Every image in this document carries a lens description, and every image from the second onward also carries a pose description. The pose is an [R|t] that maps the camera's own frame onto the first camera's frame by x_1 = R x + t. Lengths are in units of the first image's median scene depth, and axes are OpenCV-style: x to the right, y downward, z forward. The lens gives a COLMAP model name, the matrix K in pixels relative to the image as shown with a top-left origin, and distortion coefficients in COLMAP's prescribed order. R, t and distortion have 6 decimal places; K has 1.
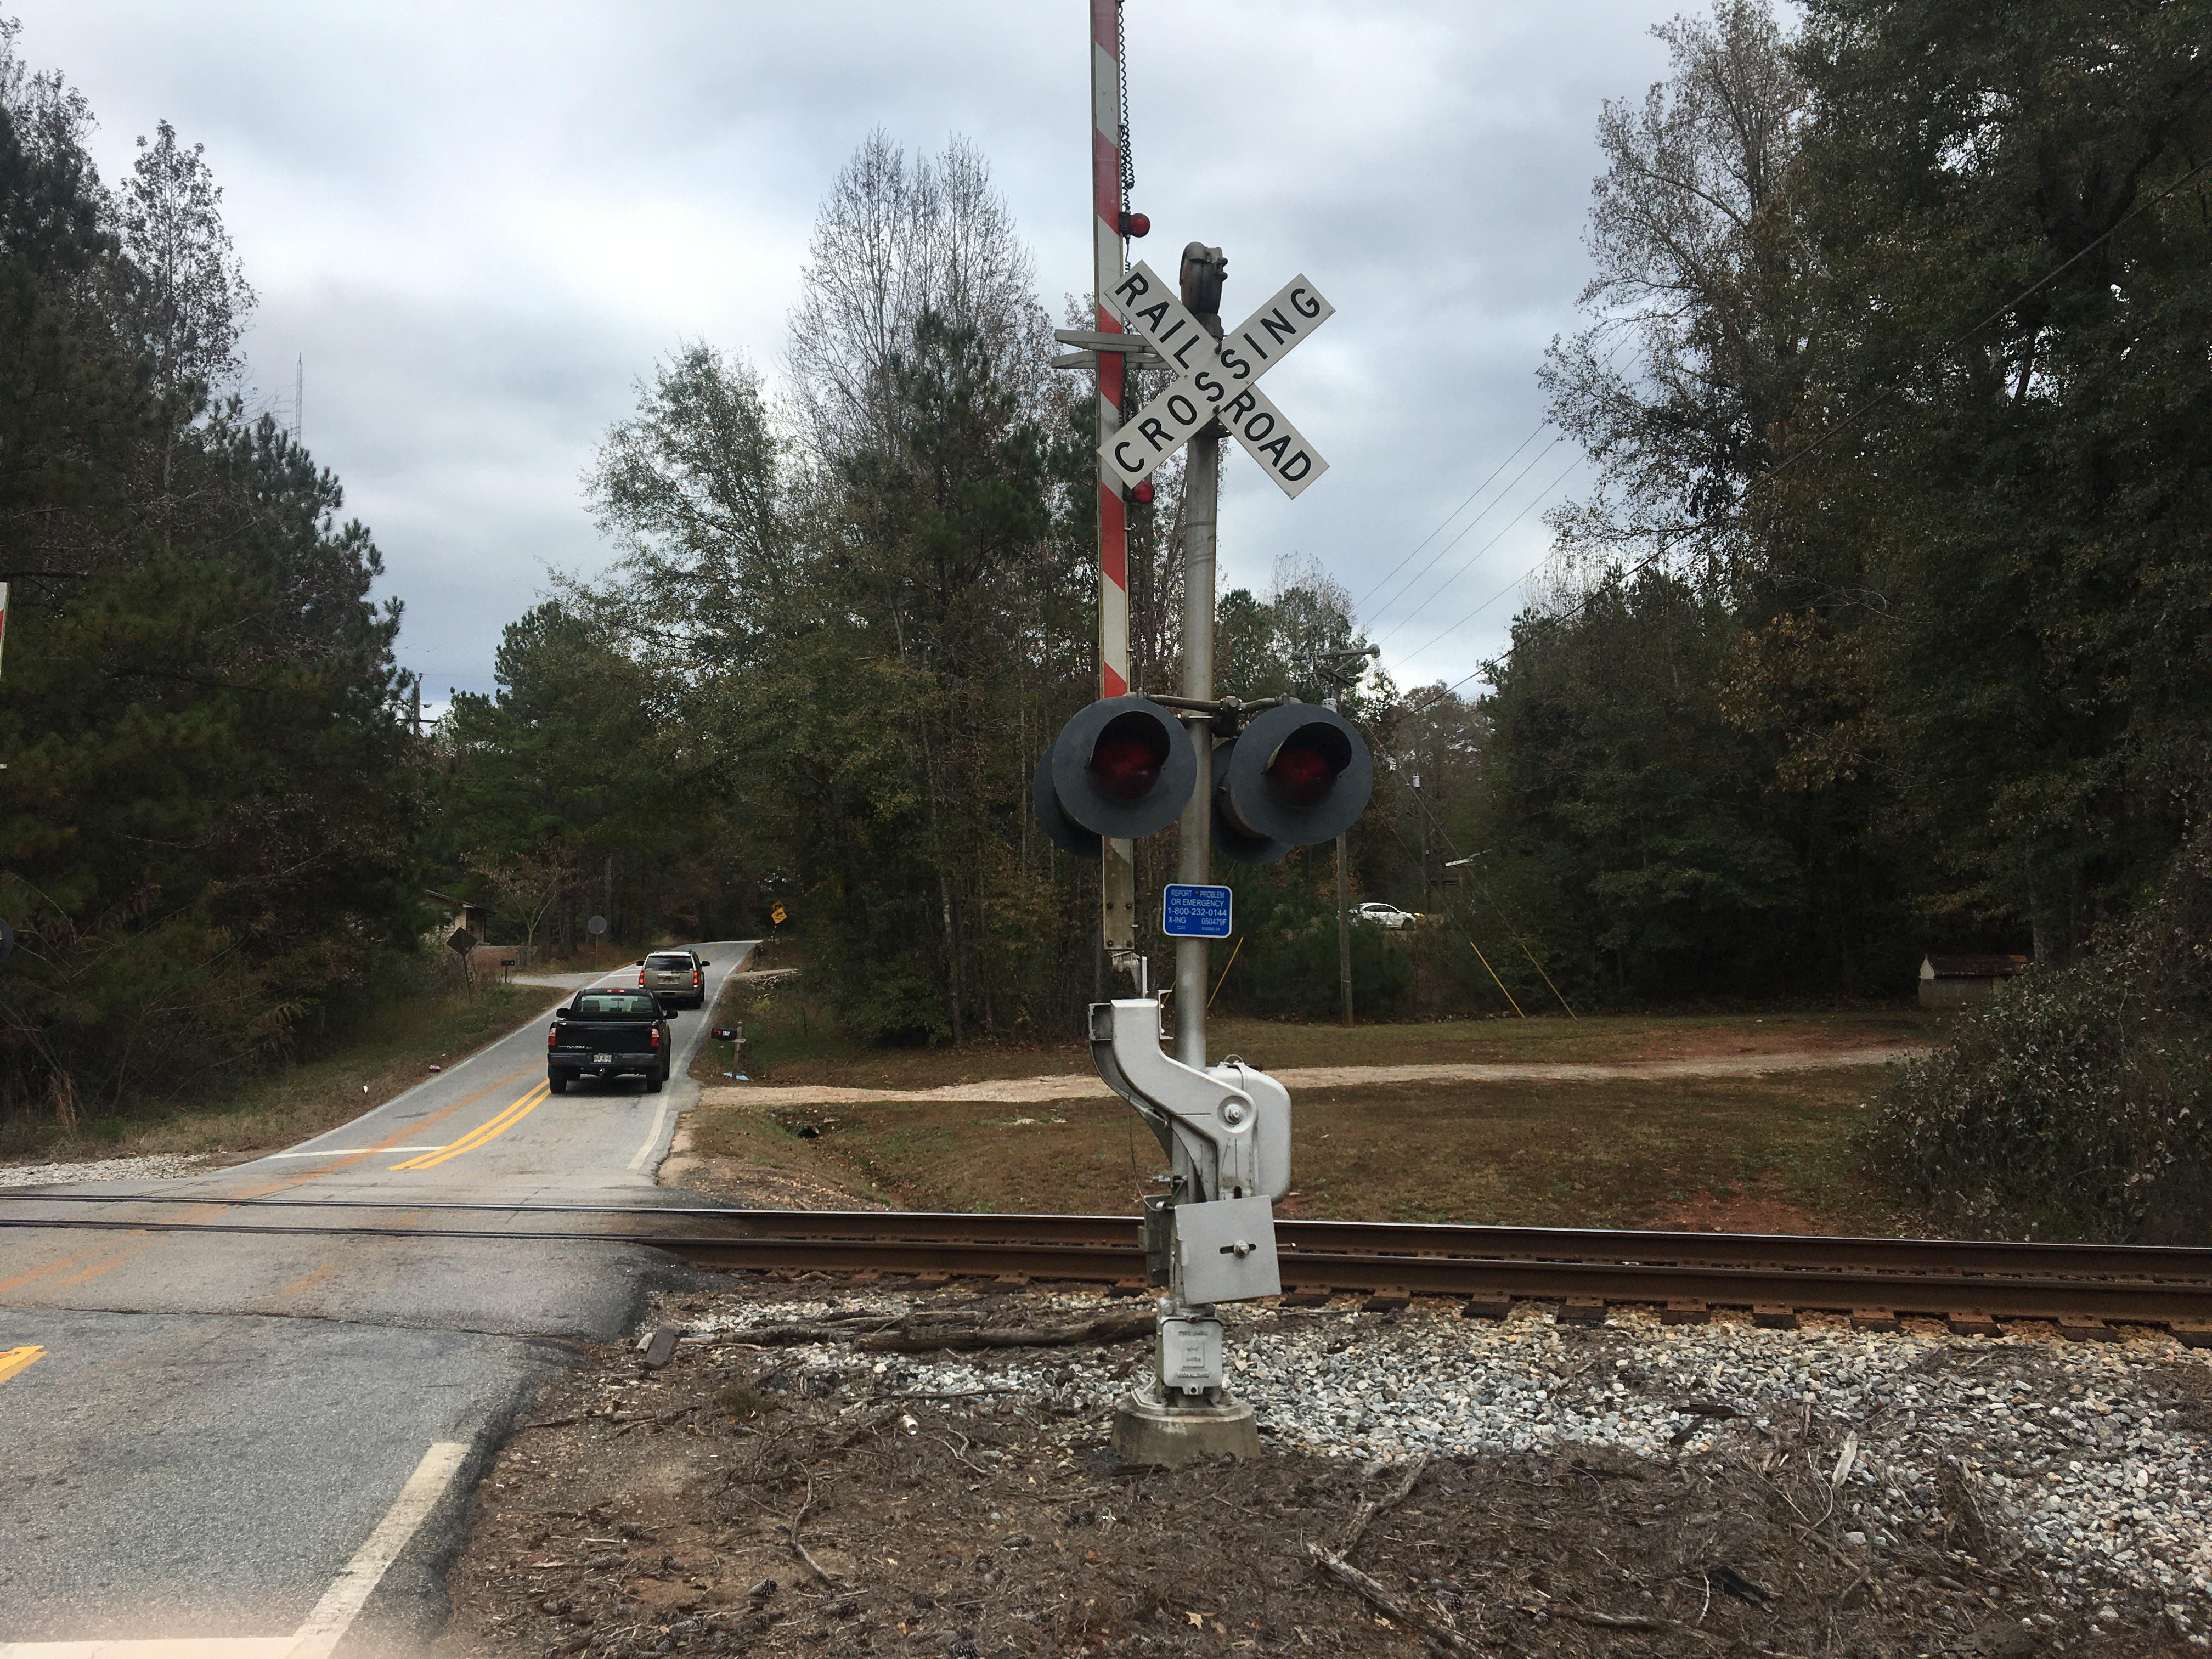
lens RADIAL K [[1809.3, 0, 1100.1], [0, 1809.3, 798.1], [0, 0, 1]] dist [0.055734, -0.079479]
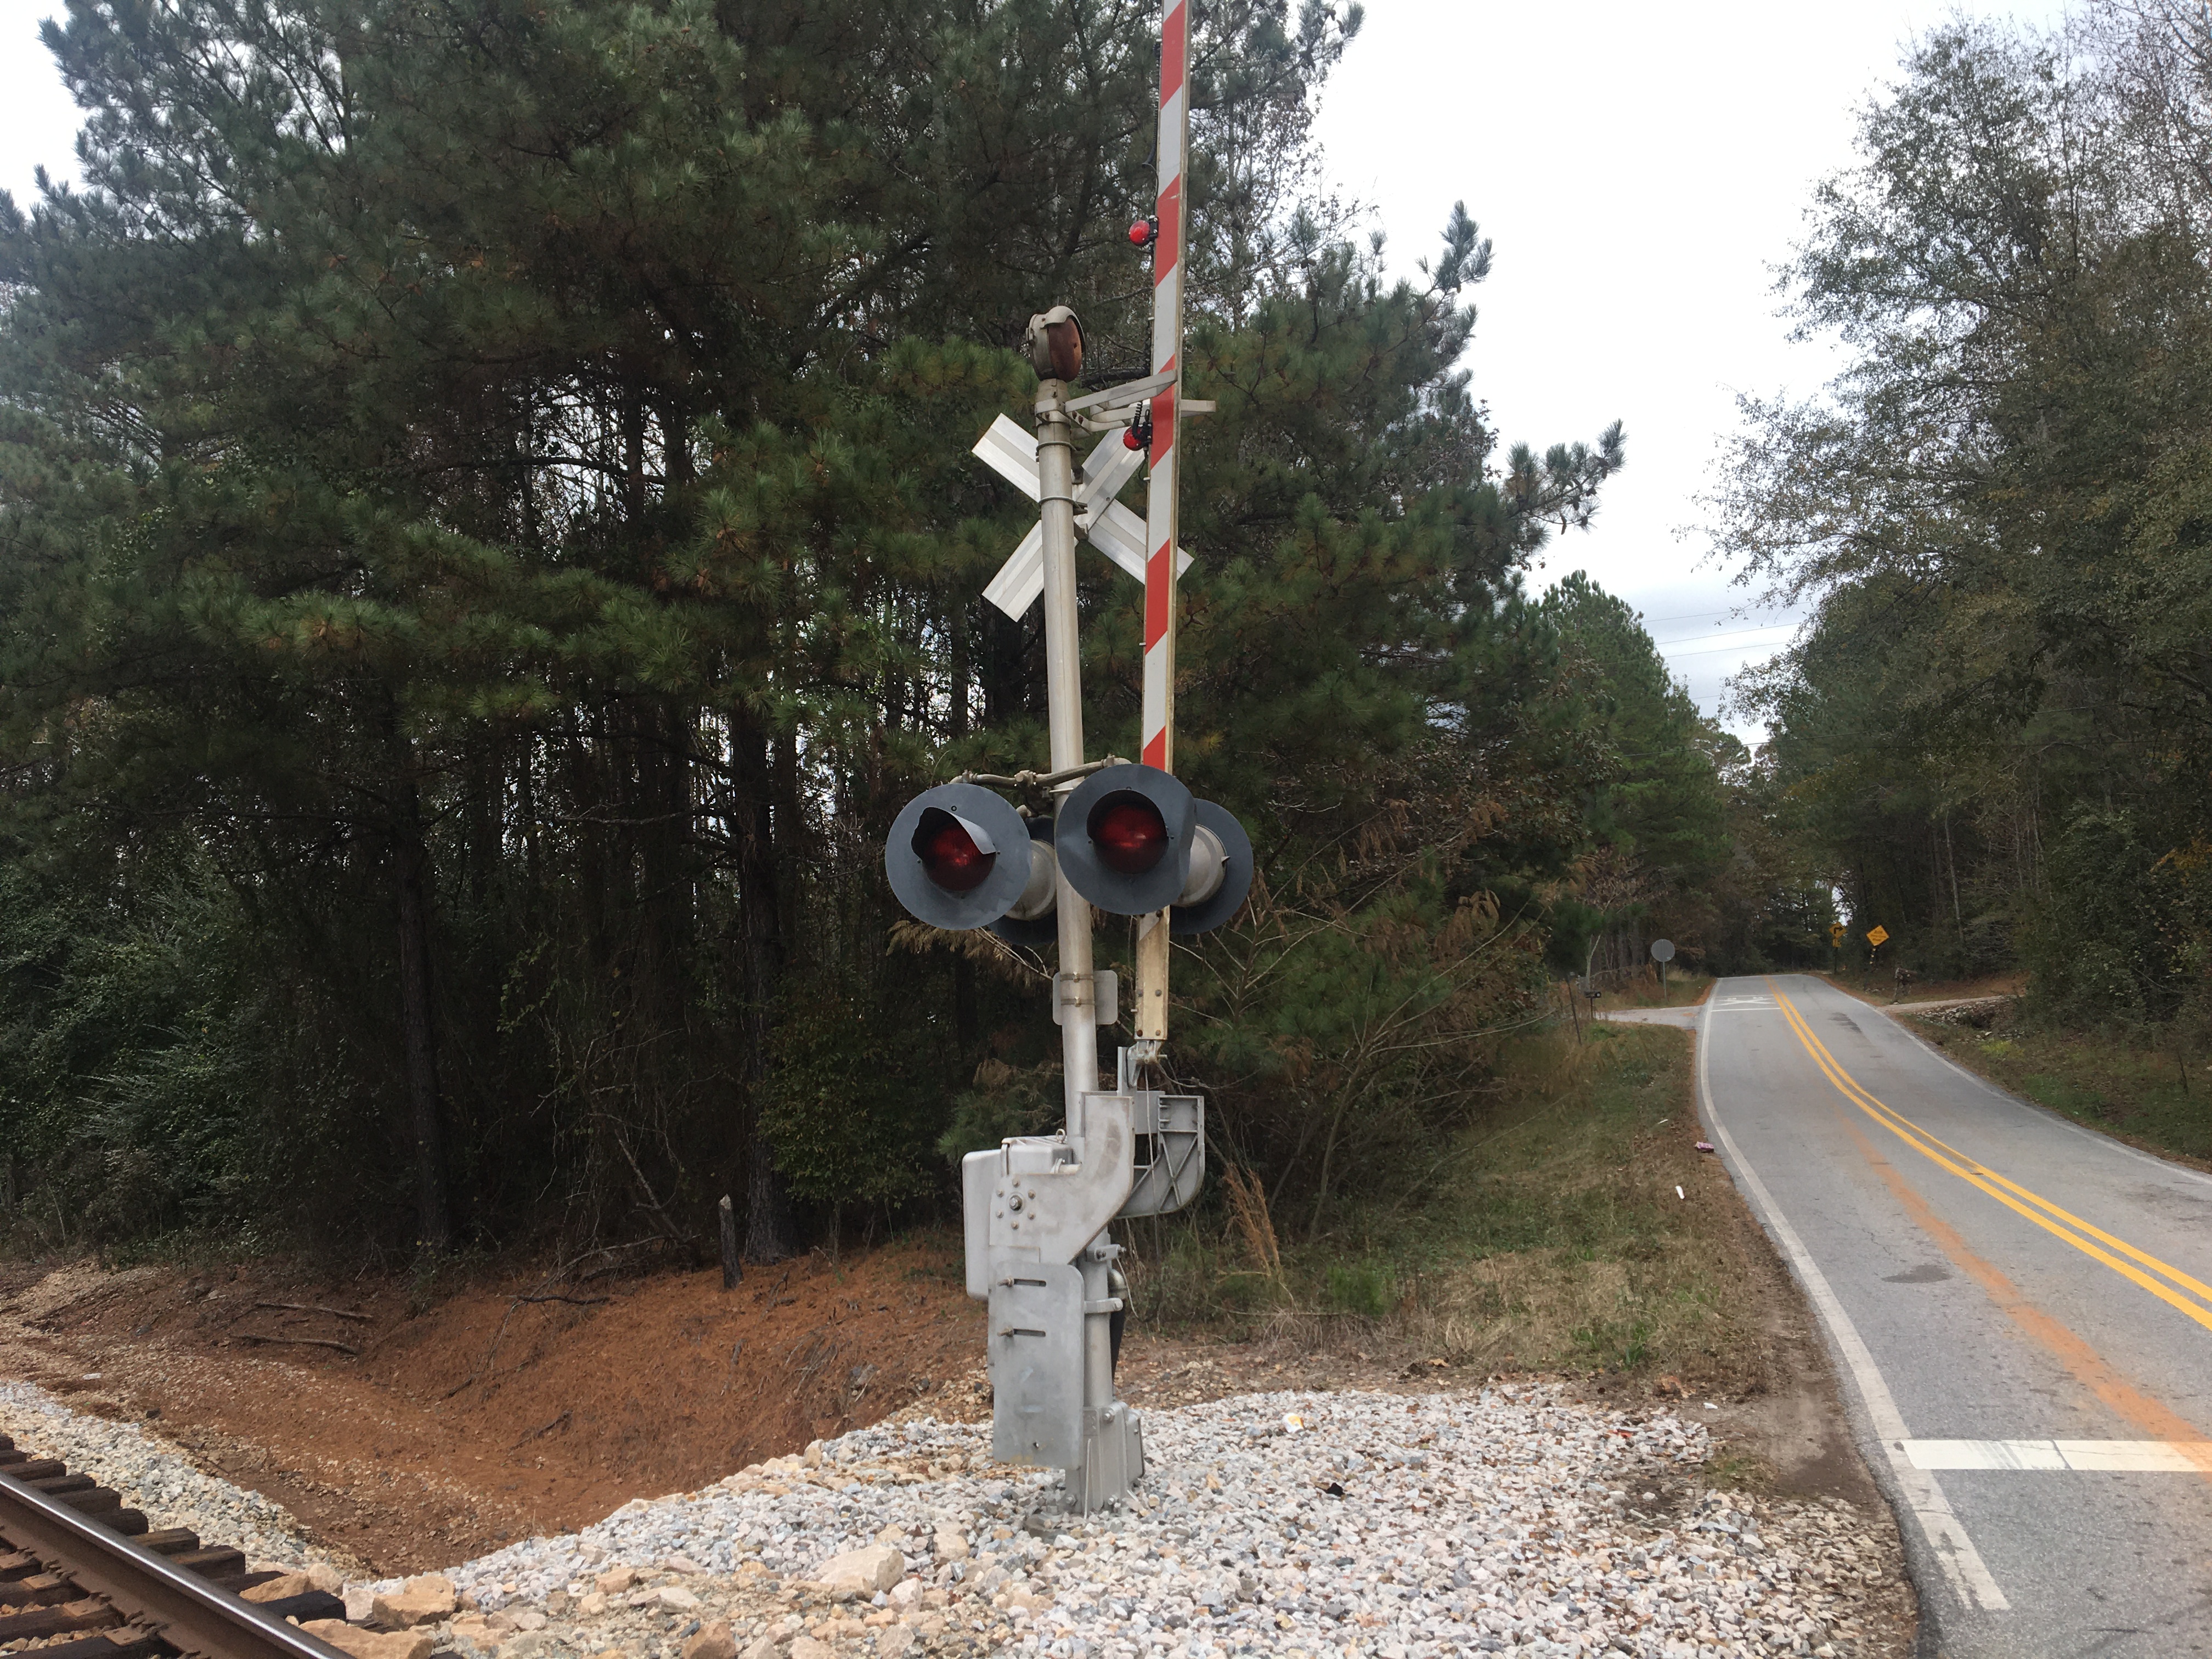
lens RADIAL K [[1809.3, 0, 1119.8], [0, 1809.3, 841.1], [0, 0, 1]] dist [0.055734, -0.079479]
pose [[0.883900, -0.055468, -0.464376, -0.211671], [0.054663, 0.998389, -0.015207, 0.037039], [0.464471, -0.011943, 0.885508, 0.310824]]
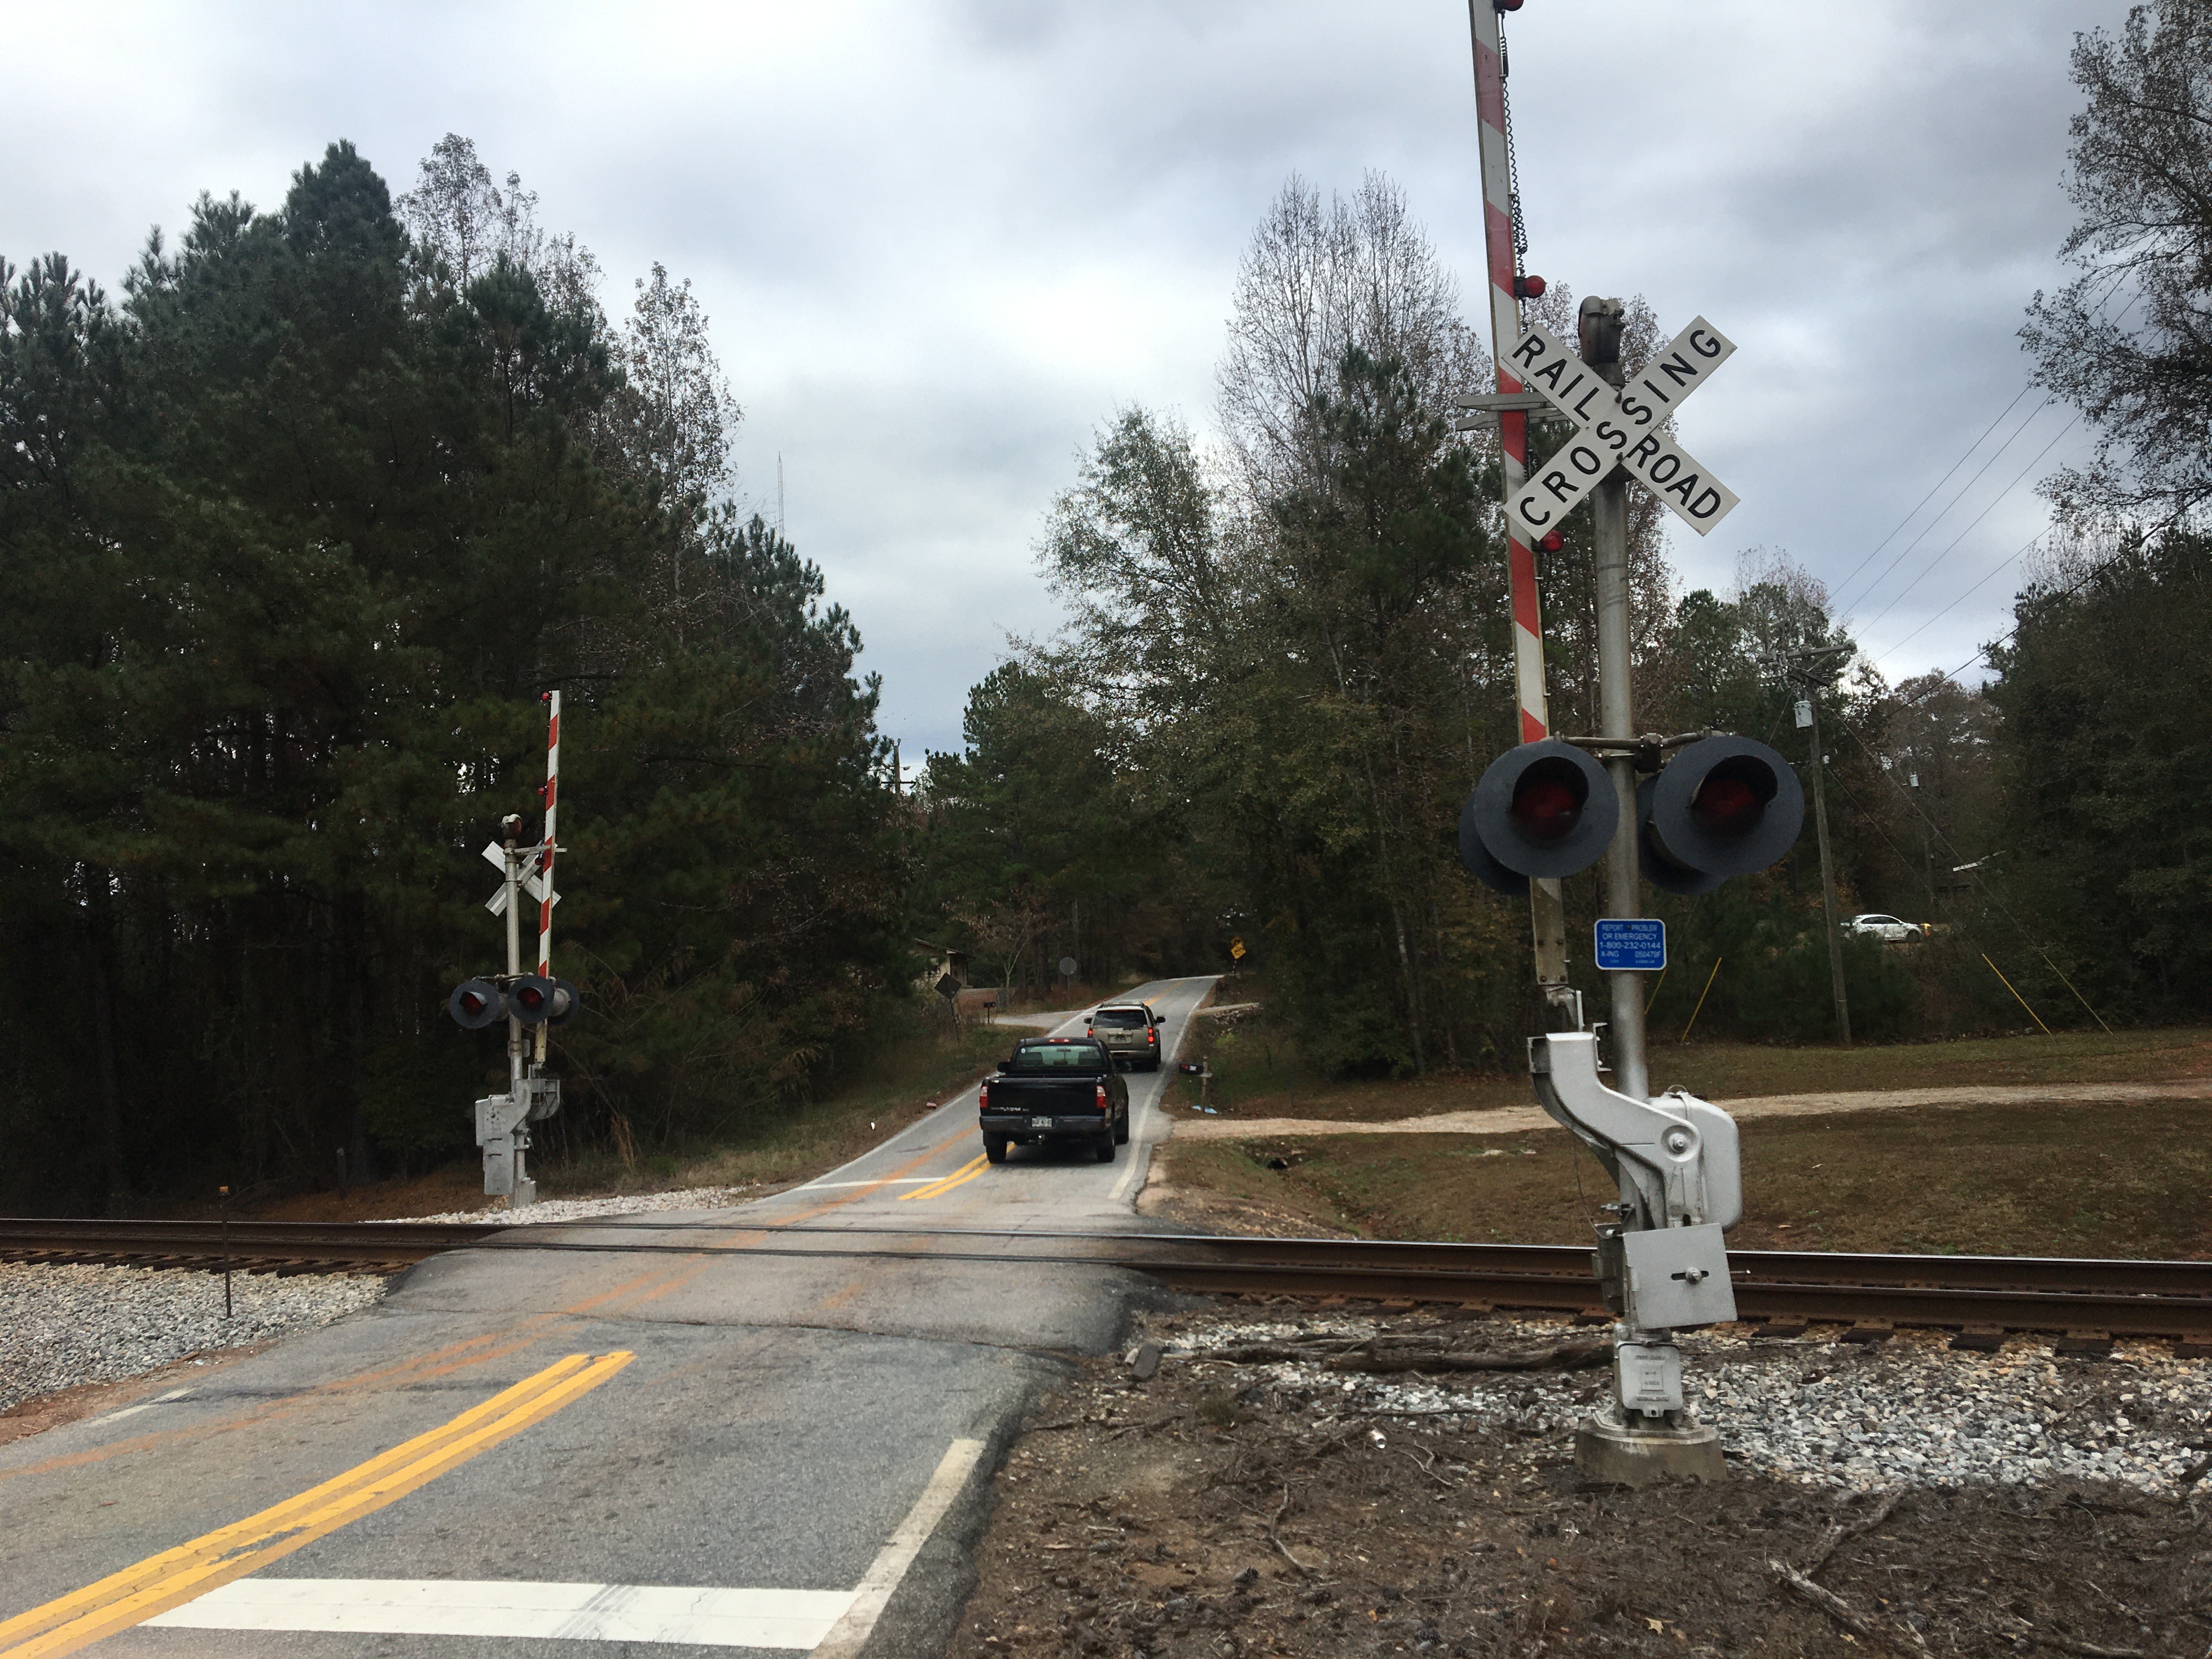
lens RADIAL K [[1809.3, 0, 1108.1], [0, 1809.3, 815.6], [0, 0, 1]] dist [0.055734, -0.079479]
pose [[0.968910, -0.055599, -0.241086, 0.003616], [0.053747, 0.998453, -0.014256, -0.002104], [0.241506, 0.000855, 0.970399, -0.012663]]
